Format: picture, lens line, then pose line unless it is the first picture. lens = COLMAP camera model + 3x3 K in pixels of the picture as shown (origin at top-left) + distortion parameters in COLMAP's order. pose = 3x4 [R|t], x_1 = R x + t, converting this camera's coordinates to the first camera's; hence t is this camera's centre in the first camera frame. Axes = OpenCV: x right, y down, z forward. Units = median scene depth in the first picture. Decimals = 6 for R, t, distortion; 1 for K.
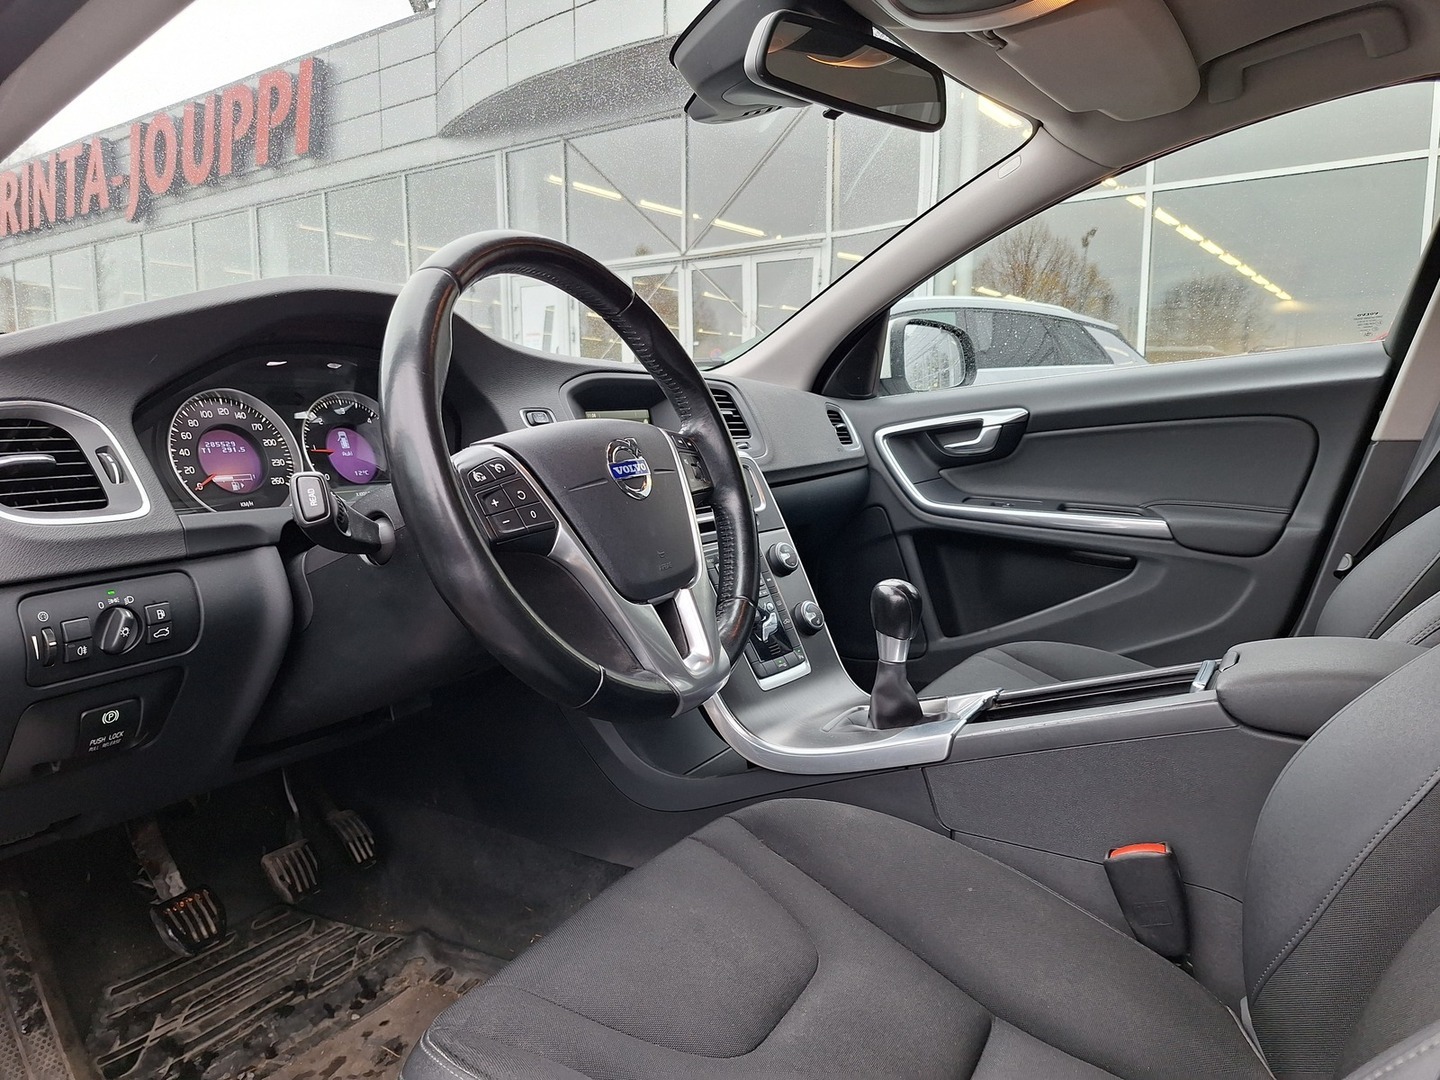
lens RADIAL K [[1018.8, 0, 715.4], [0, 1018.8, 546.6], [0, 0, 1]] dist [0.079292, -0.091711]
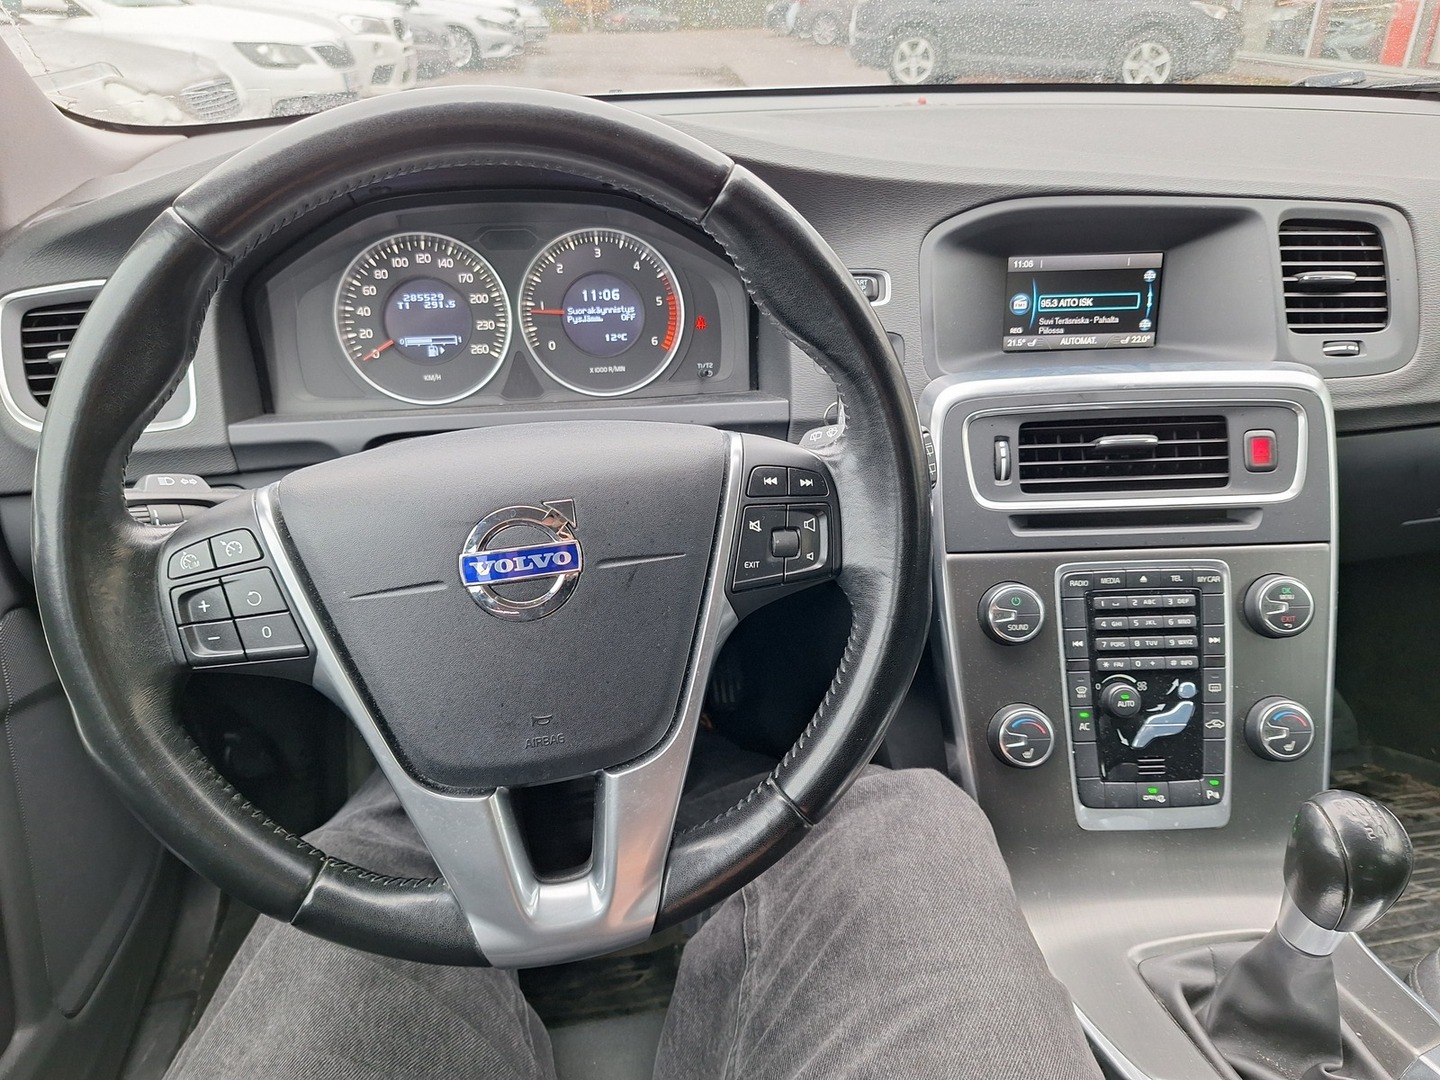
lens RADIAL K [[1018.8, 0, 723.1], [0, 1018.8, 546.9], [0, 0, 1]] dist [0.079292, -0.091711]
pose [[0.642213, 0.374459, -0.668837, 0.042482], [-0.107049, 0.907819, 0.405469, -0.037938], [0.759014, -0.188799, 0.623099, 0.084563]]
